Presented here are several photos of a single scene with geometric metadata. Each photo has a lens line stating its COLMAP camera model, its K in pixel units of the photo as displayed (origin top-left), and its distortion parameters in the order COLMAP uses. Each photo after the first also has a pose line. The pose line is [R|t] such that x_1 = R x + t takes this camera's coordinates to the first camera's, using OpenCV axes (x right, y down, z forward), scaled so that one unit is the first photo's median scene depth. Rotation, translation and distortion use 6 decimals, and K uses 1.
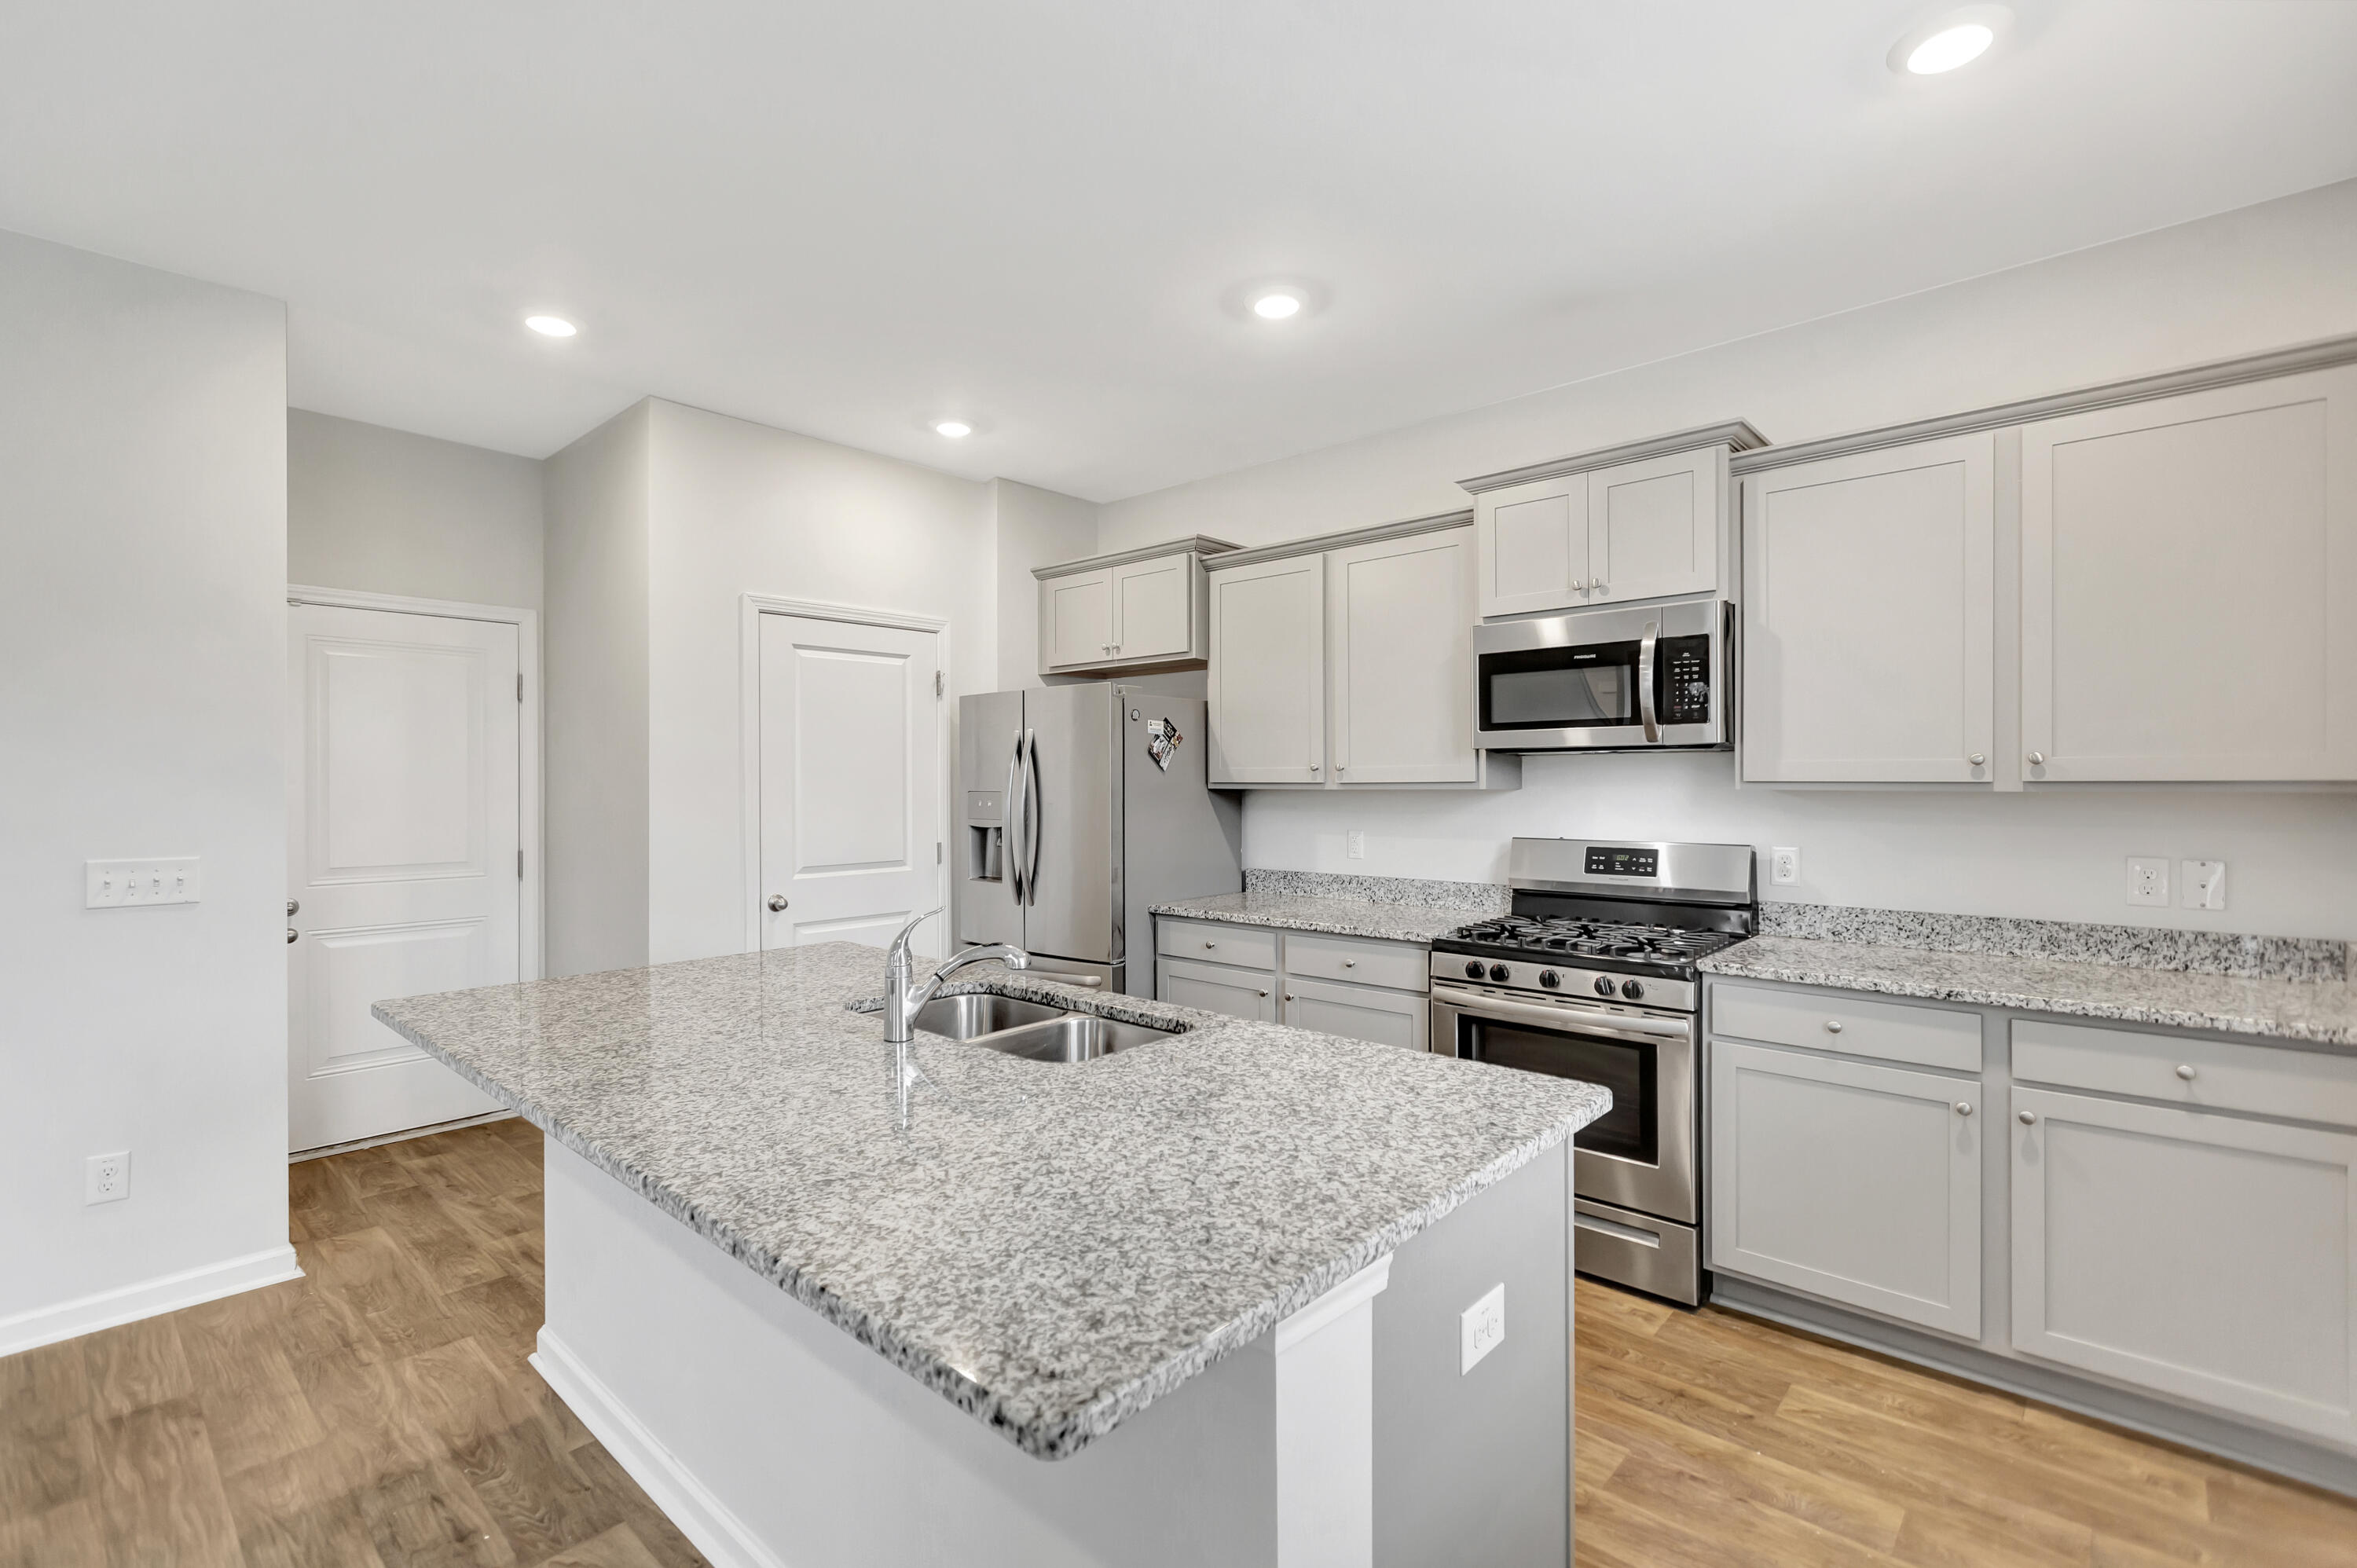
lens RADIAL K [[1065.0, 0, 1175.7], [0, 1065.0, 787.5], [0, 0, 1]] dist [0.013856, -0.000663]
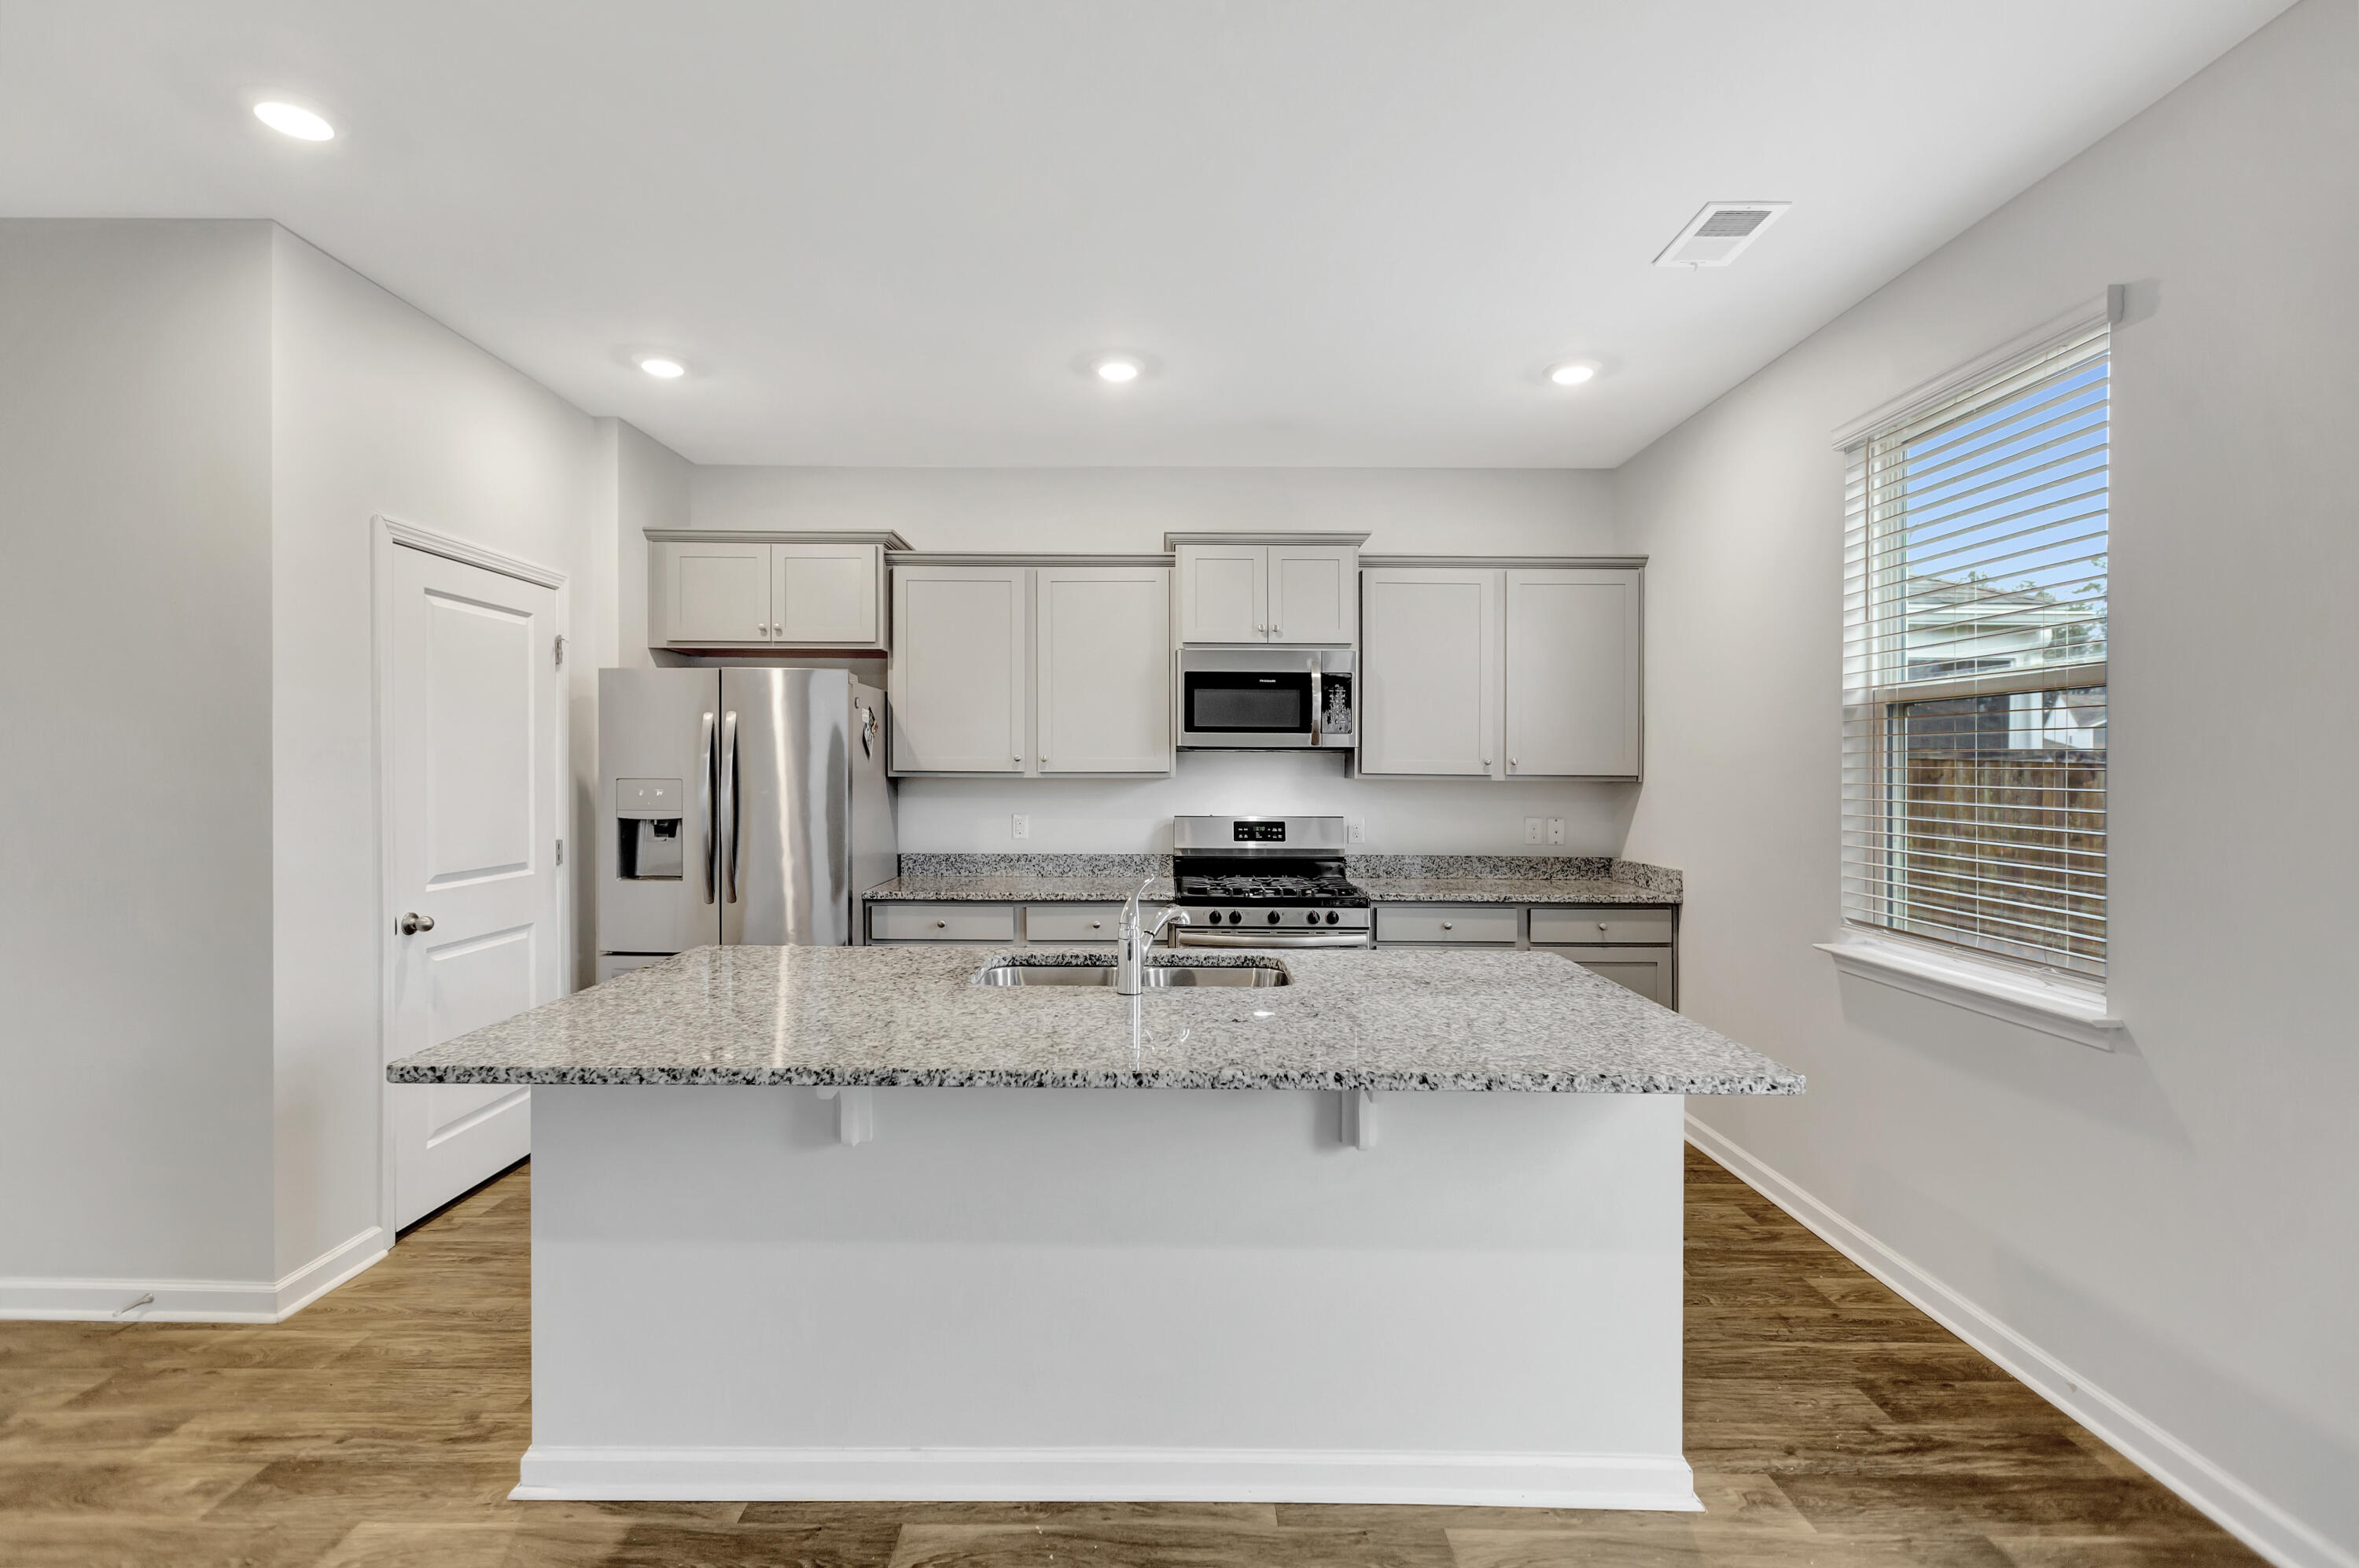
lens RADIAL K [[1066.0, 0, 1191.1], [0, 1066.0, 761.3], [0, 0, 1]] dist [0.013856, -0.000663]
pose [[0.738406, 0.014389, 0.674203, -0.532246], [-0.004241, 0.999852, -0.016694, 0.002852], [-0.674343, 0.009468, 0.738358, 0.052237]]
